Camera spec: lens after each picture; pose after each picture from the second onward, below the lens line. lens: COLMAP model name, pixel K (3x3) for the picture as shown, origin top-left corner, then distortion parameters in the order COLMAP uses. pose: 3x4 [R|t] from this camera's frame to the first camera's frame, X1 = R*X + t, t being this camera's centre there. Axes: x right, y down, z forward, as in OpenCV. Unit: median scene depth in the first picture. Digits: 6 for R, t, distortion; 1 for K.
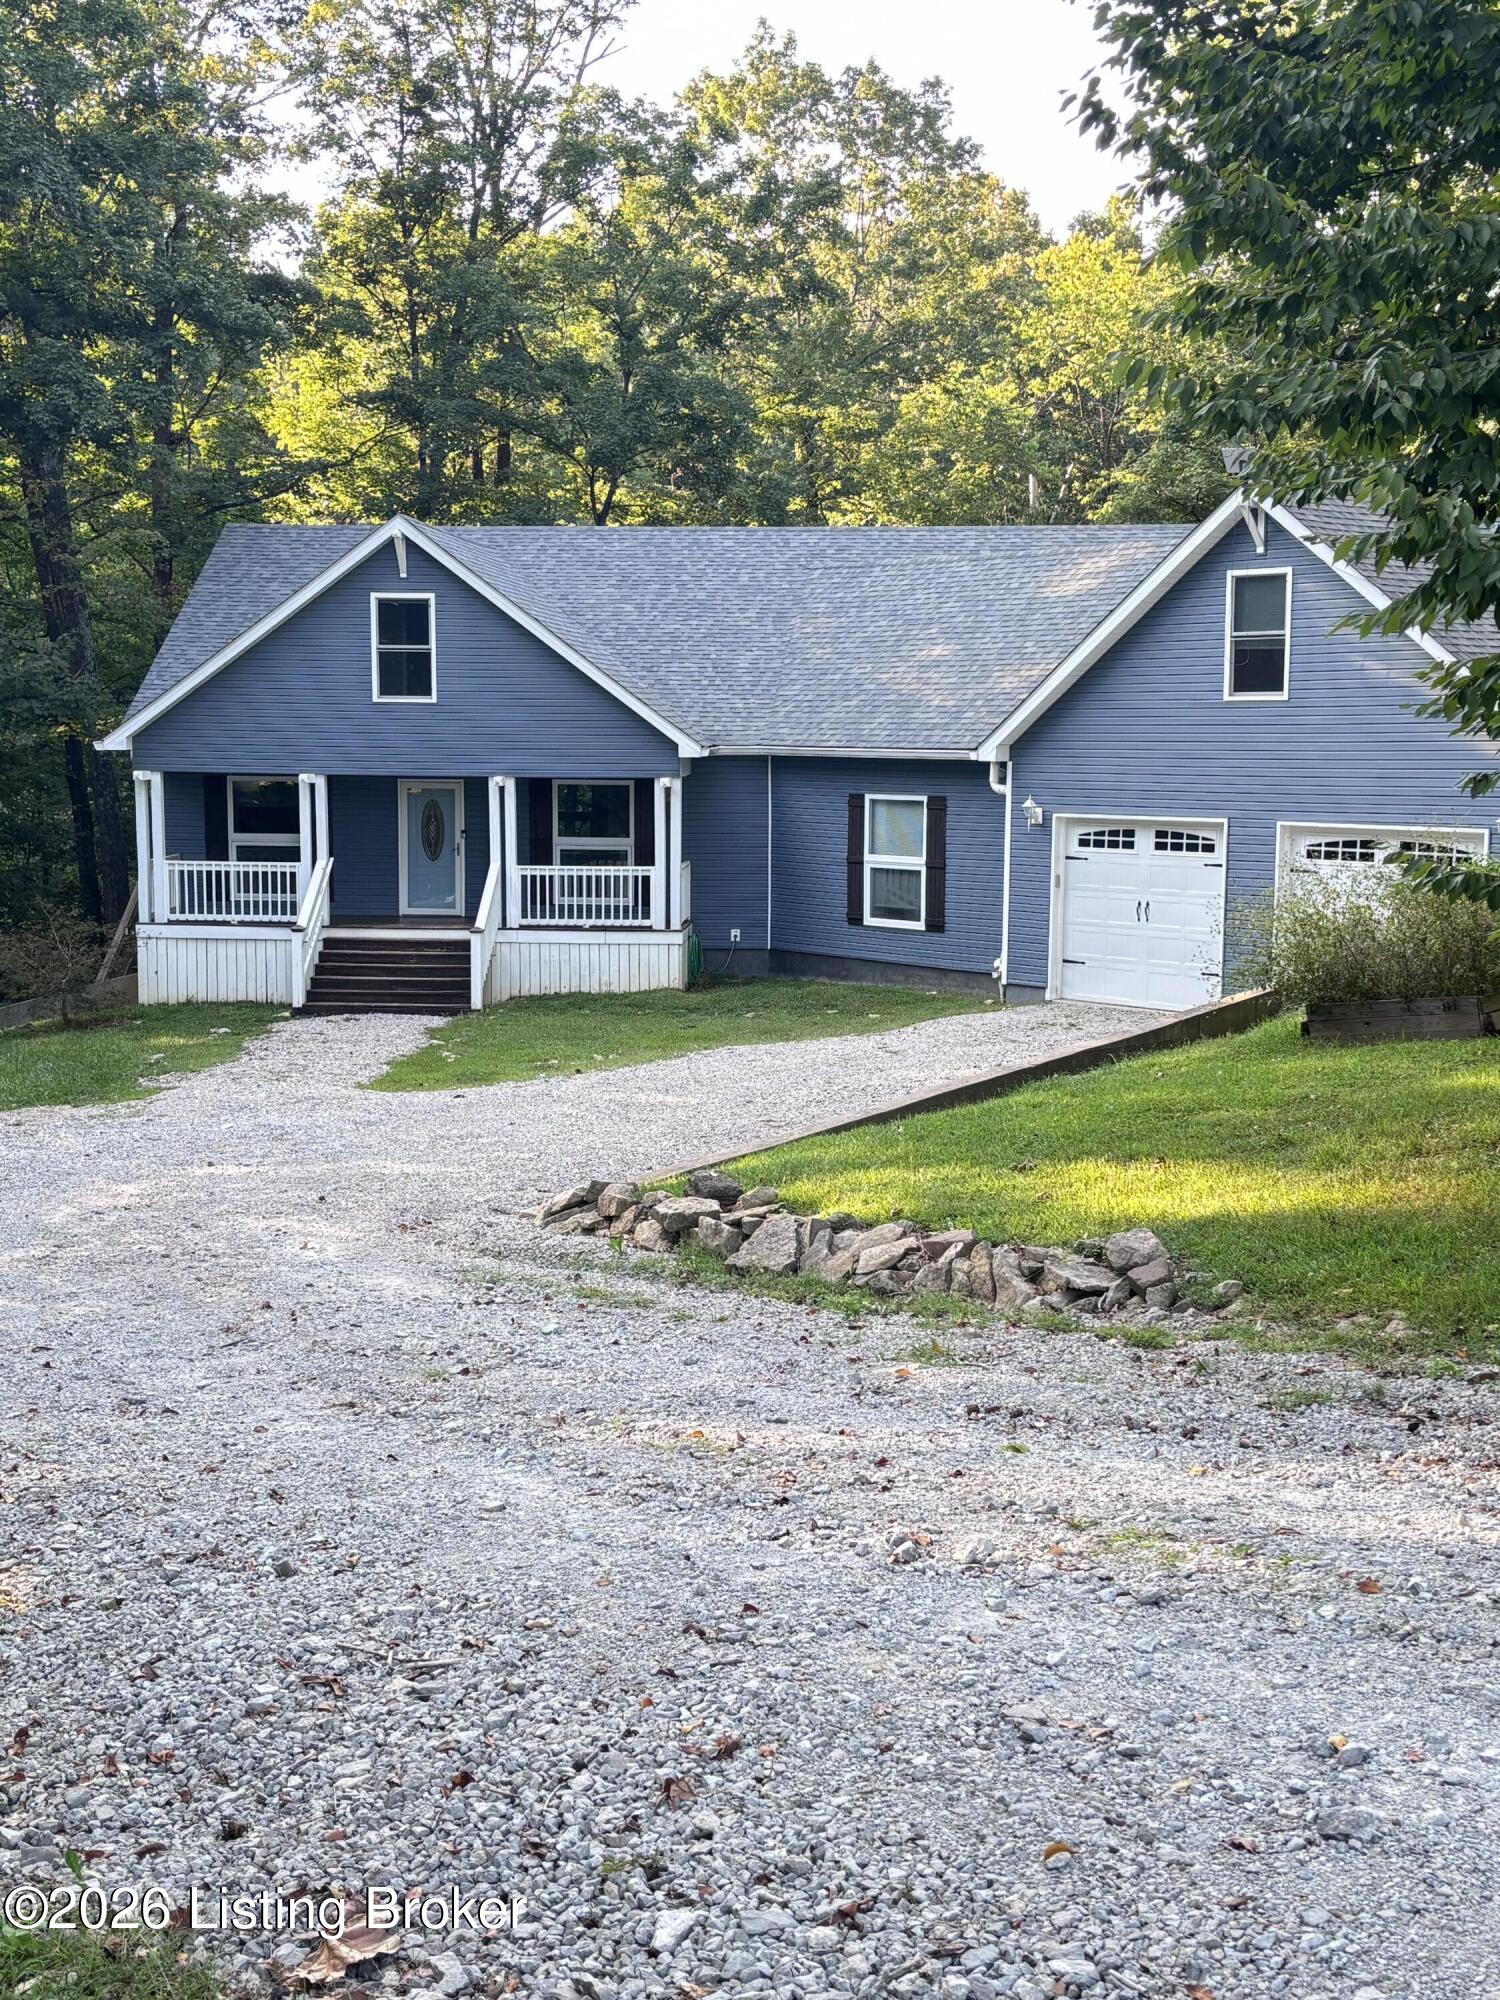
lens RADIAL K [[2373.7, 0, 744.2], [0, 2373.7, 1059.1], [0, 0, 1]] dist [0.020652, 0.000000]
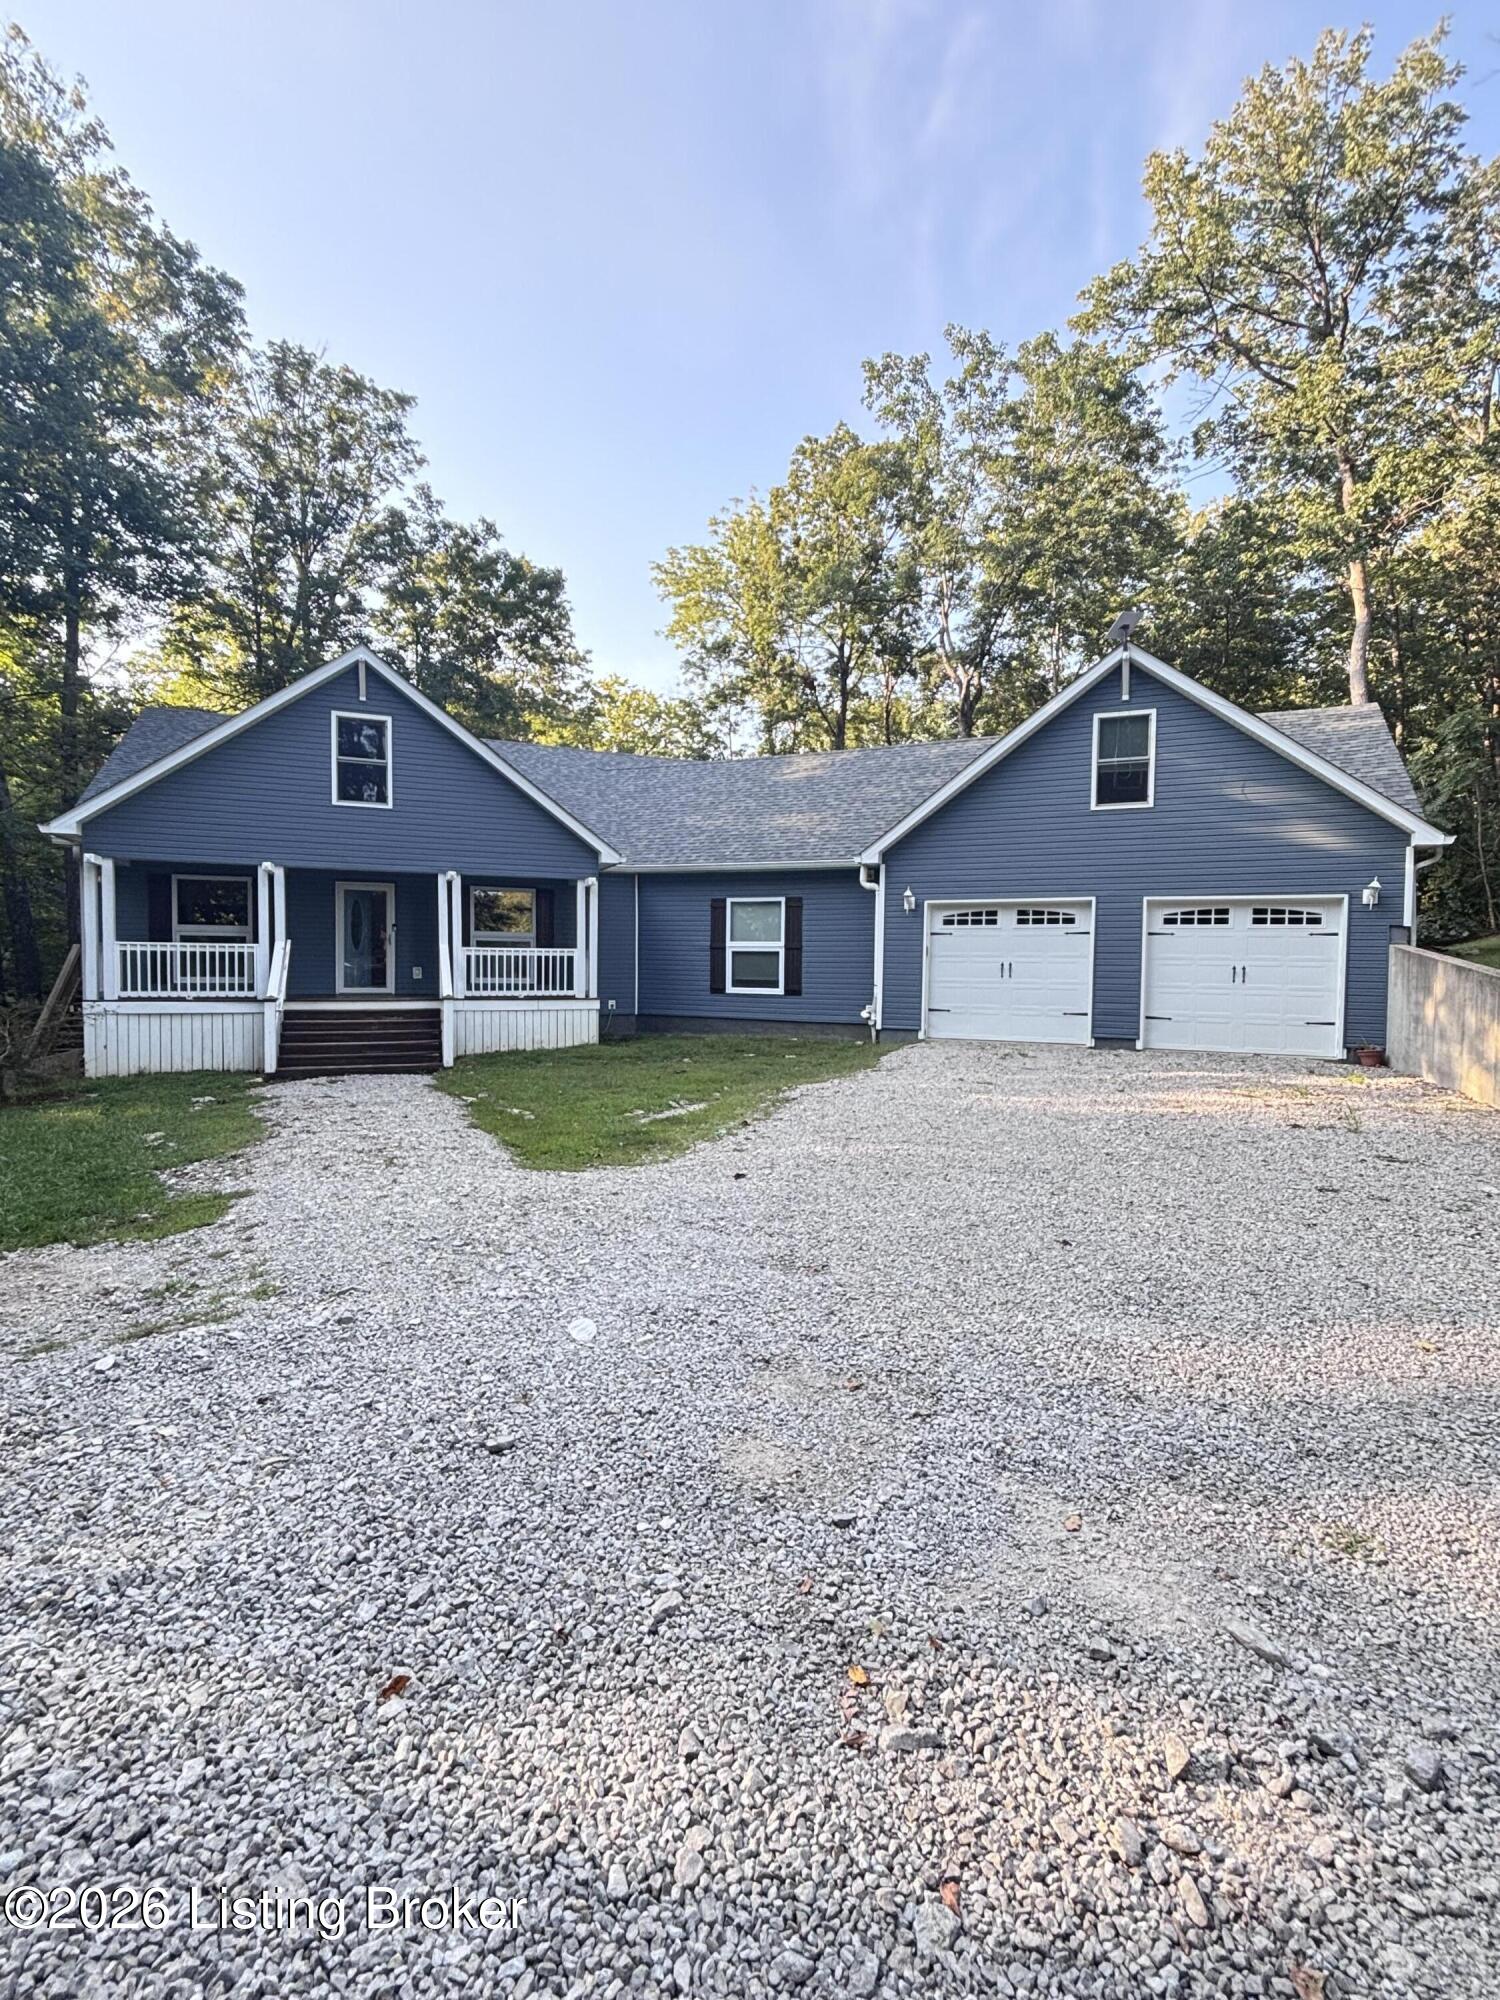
lens RADIAL K [[884.6, 0, 743.0], [0, 884.6, 1011.7], [0, 0, 1]] dist [-0.005616, 0.002041]
pose [[0.904131, -0.019849, 0.426794, -0.165946], [0.051359, 0.996726, -0.062446, -0.013468], [-0.424157, 0.078379, 0.902190, 0.550584]]
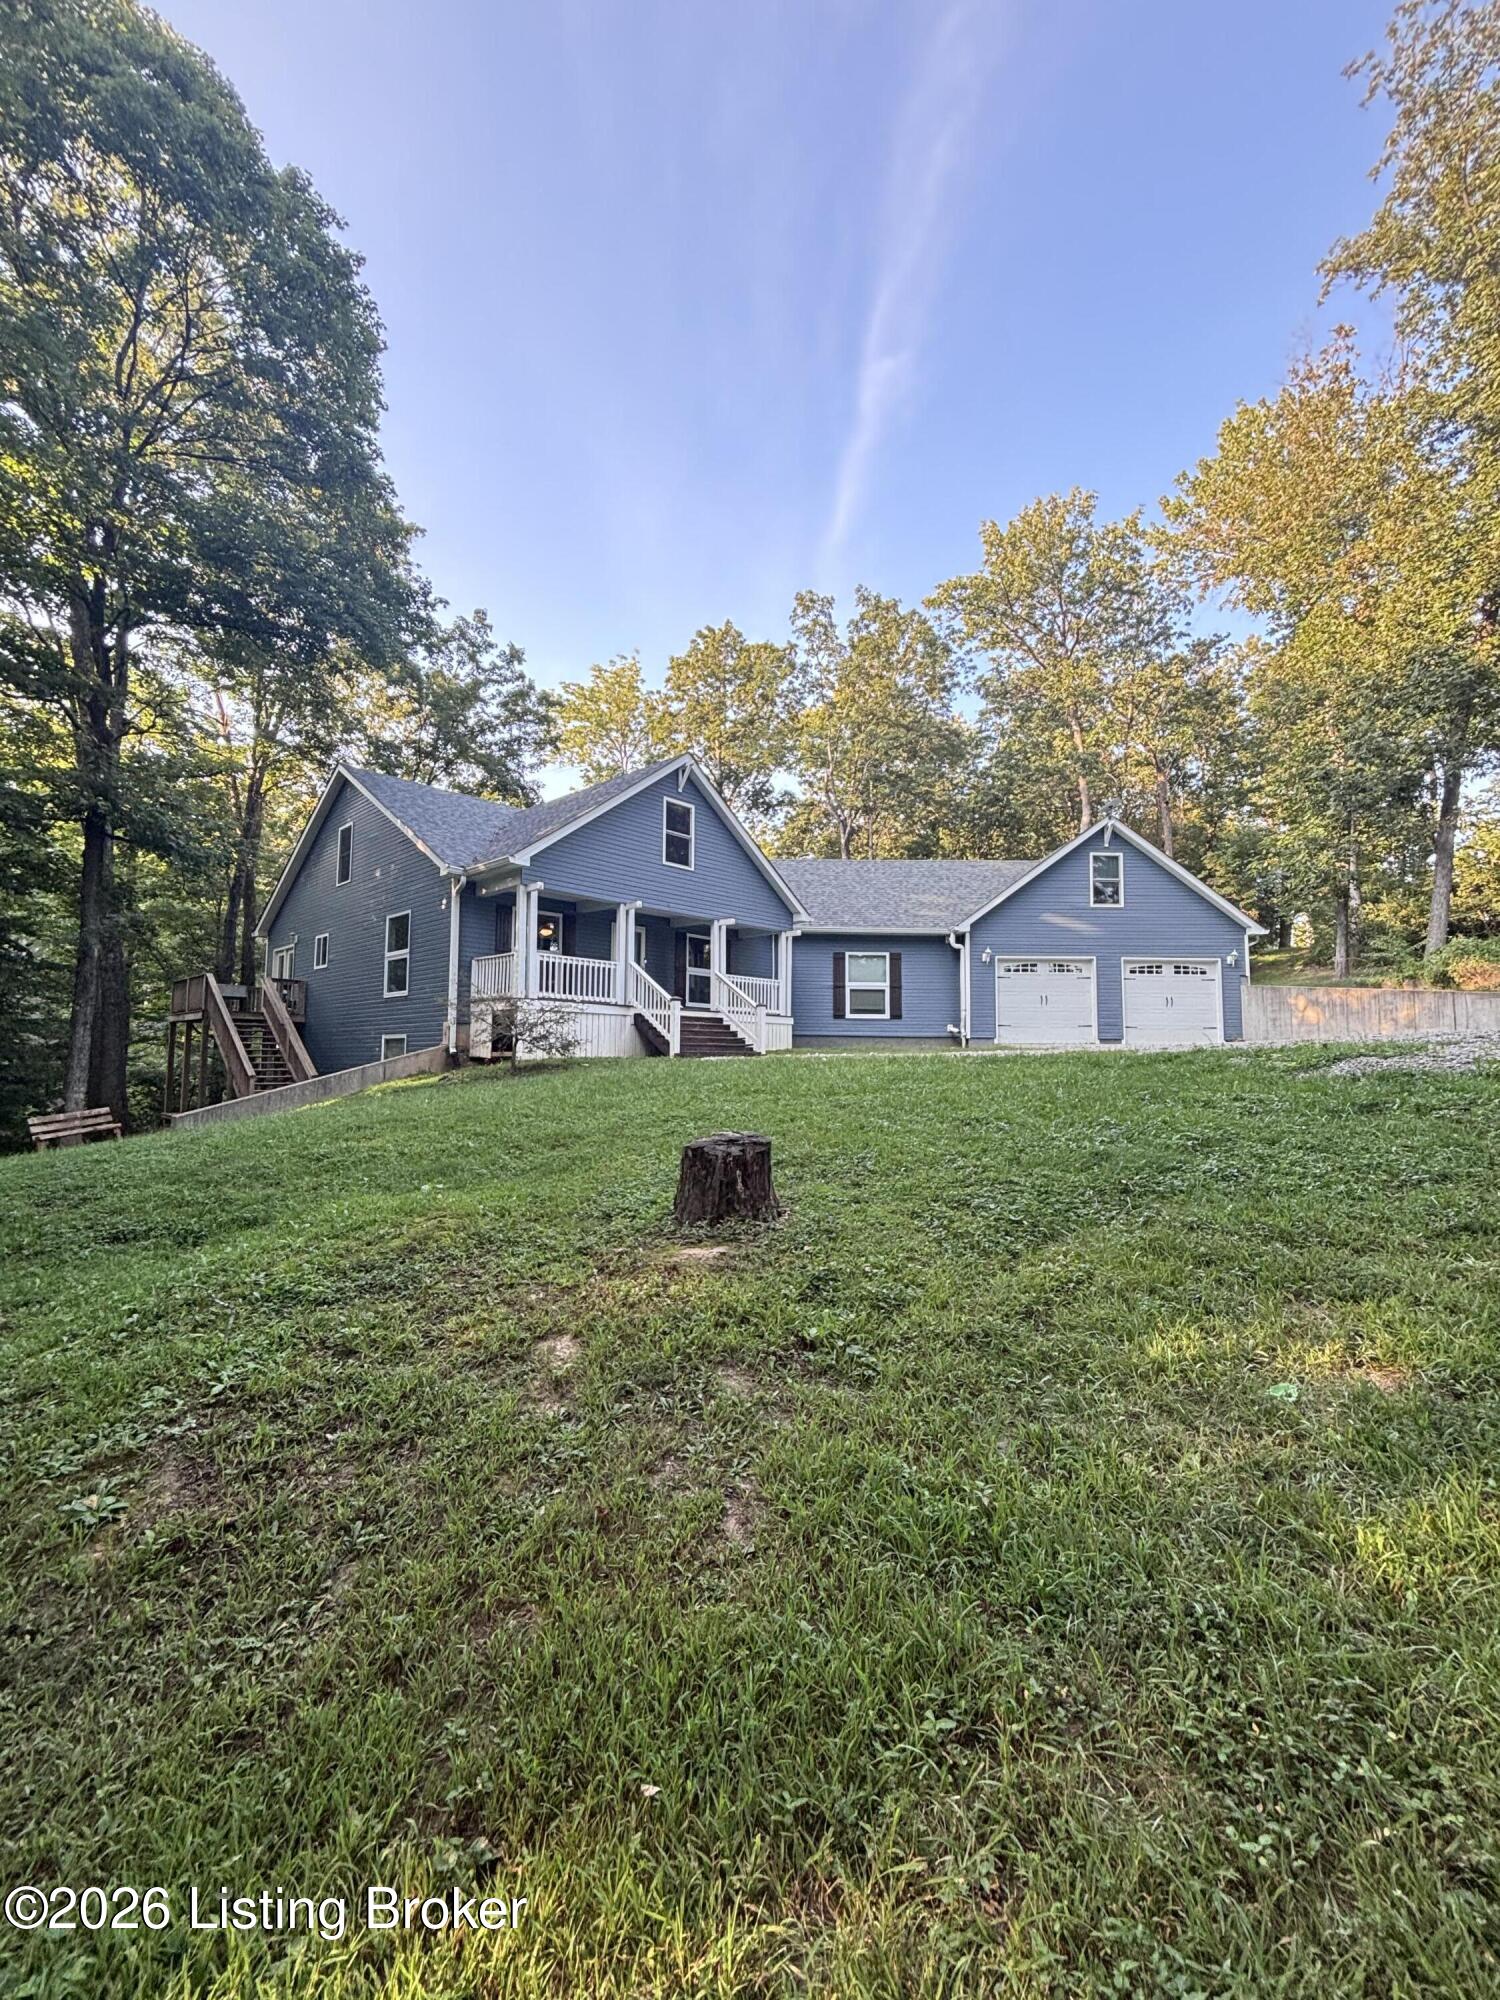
lens RADIAL K [[810.4, 0, 716.8], [0, 810.4, 1009.9], [0, 0, 1]] dist [0.000423, 0.000009]
pose [[0.668369, 0.044492, 0.742498, -0.538167], [0.092897, 0.985401, -0.142670, 0.023723], [-0.738006, 0.164332, 0.654478, 0.660249]]
